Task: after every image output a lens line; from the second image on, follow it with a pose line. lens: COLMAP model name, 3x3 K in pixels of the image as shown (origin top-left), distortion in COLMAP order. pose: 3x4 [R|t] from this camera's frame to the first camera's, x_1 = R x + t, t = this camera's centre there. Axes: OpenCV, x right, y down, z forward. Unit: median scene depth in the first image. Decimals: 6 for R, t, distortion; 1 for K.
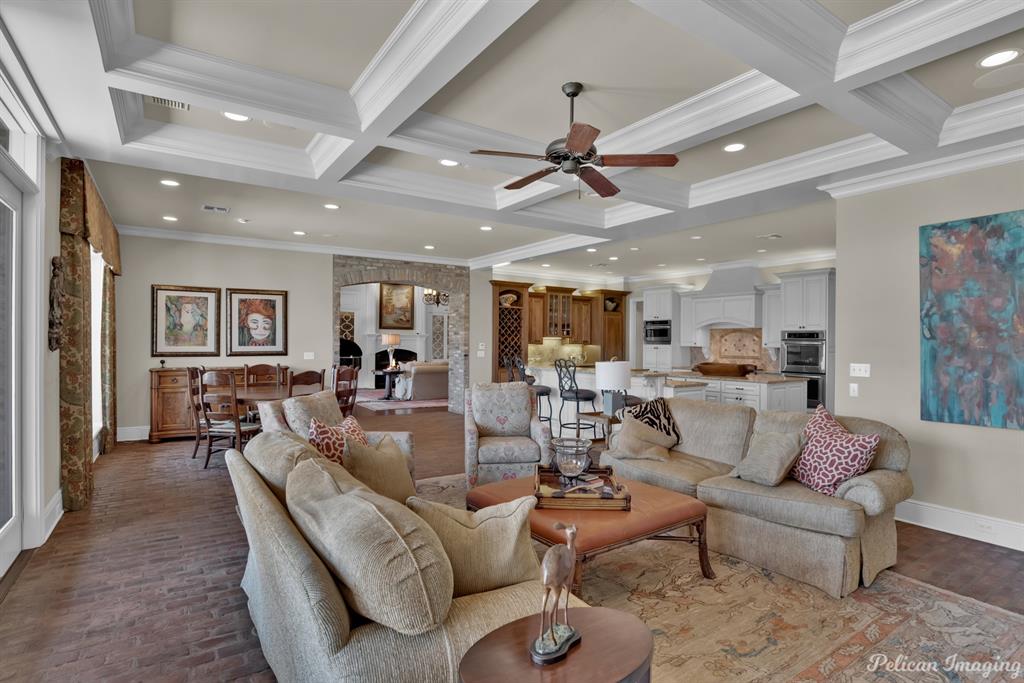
lens RADIAL K [[519.4, 0, 506.6], [0, 519.4, 344.8], [0, 0, 1]] dist [-0.033813, 0.004424]
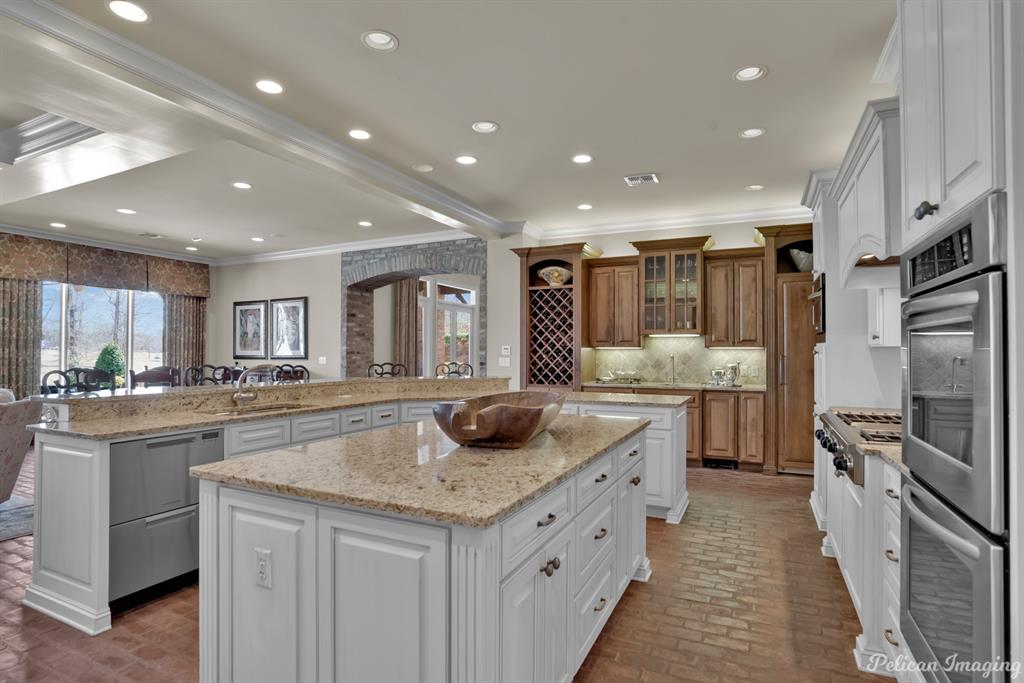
lens RADIAL K [[519.4, 0, 521.1], [0, 519.4, 342.3], [0, 0, 1]] dist [-0.033813, 0.004424]
pose [[0.525353, -0.015500, -0.850743, 0.582757], [0.002686, 0.999859, -0.016558, 0.003970], [0.850880, 0.006414, 0.525320, 0.725274]]
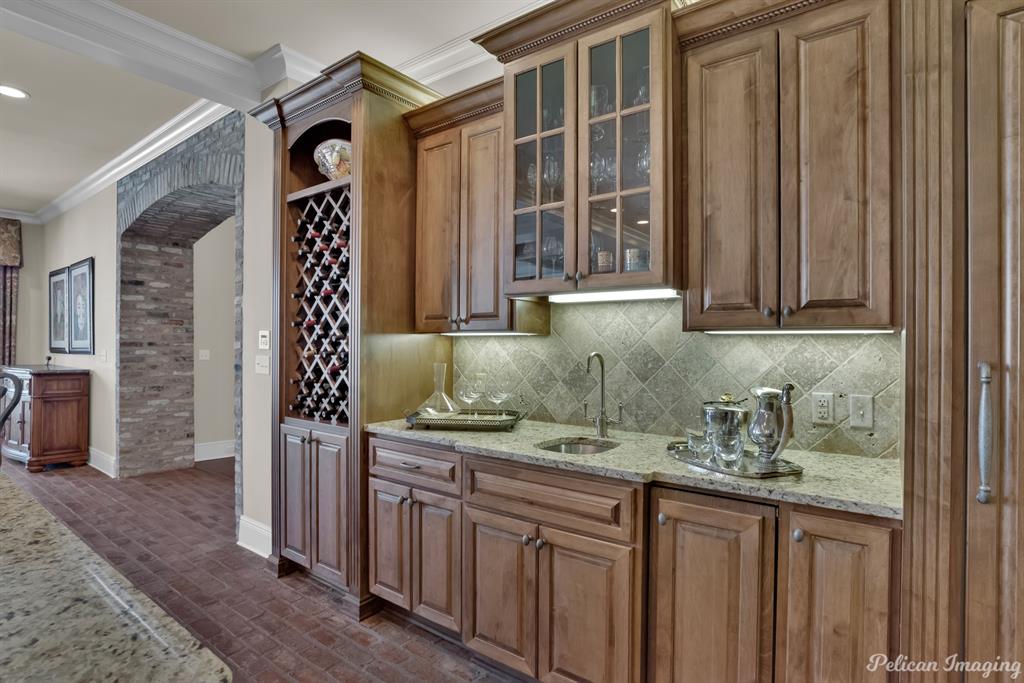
lens RADIAL K [[519.4, 0, 508.9], [0, 519.4, 339.4], [0, 0, 1]] dist [-0.033813, 0.004424]
pose [[0.333311, -0.007599, -0.942786, 0.319862], [-0.002286, 0.999958, -0.008868, 0.005722], [0.942814, 0.005111, 0.333280, 1.130318]]
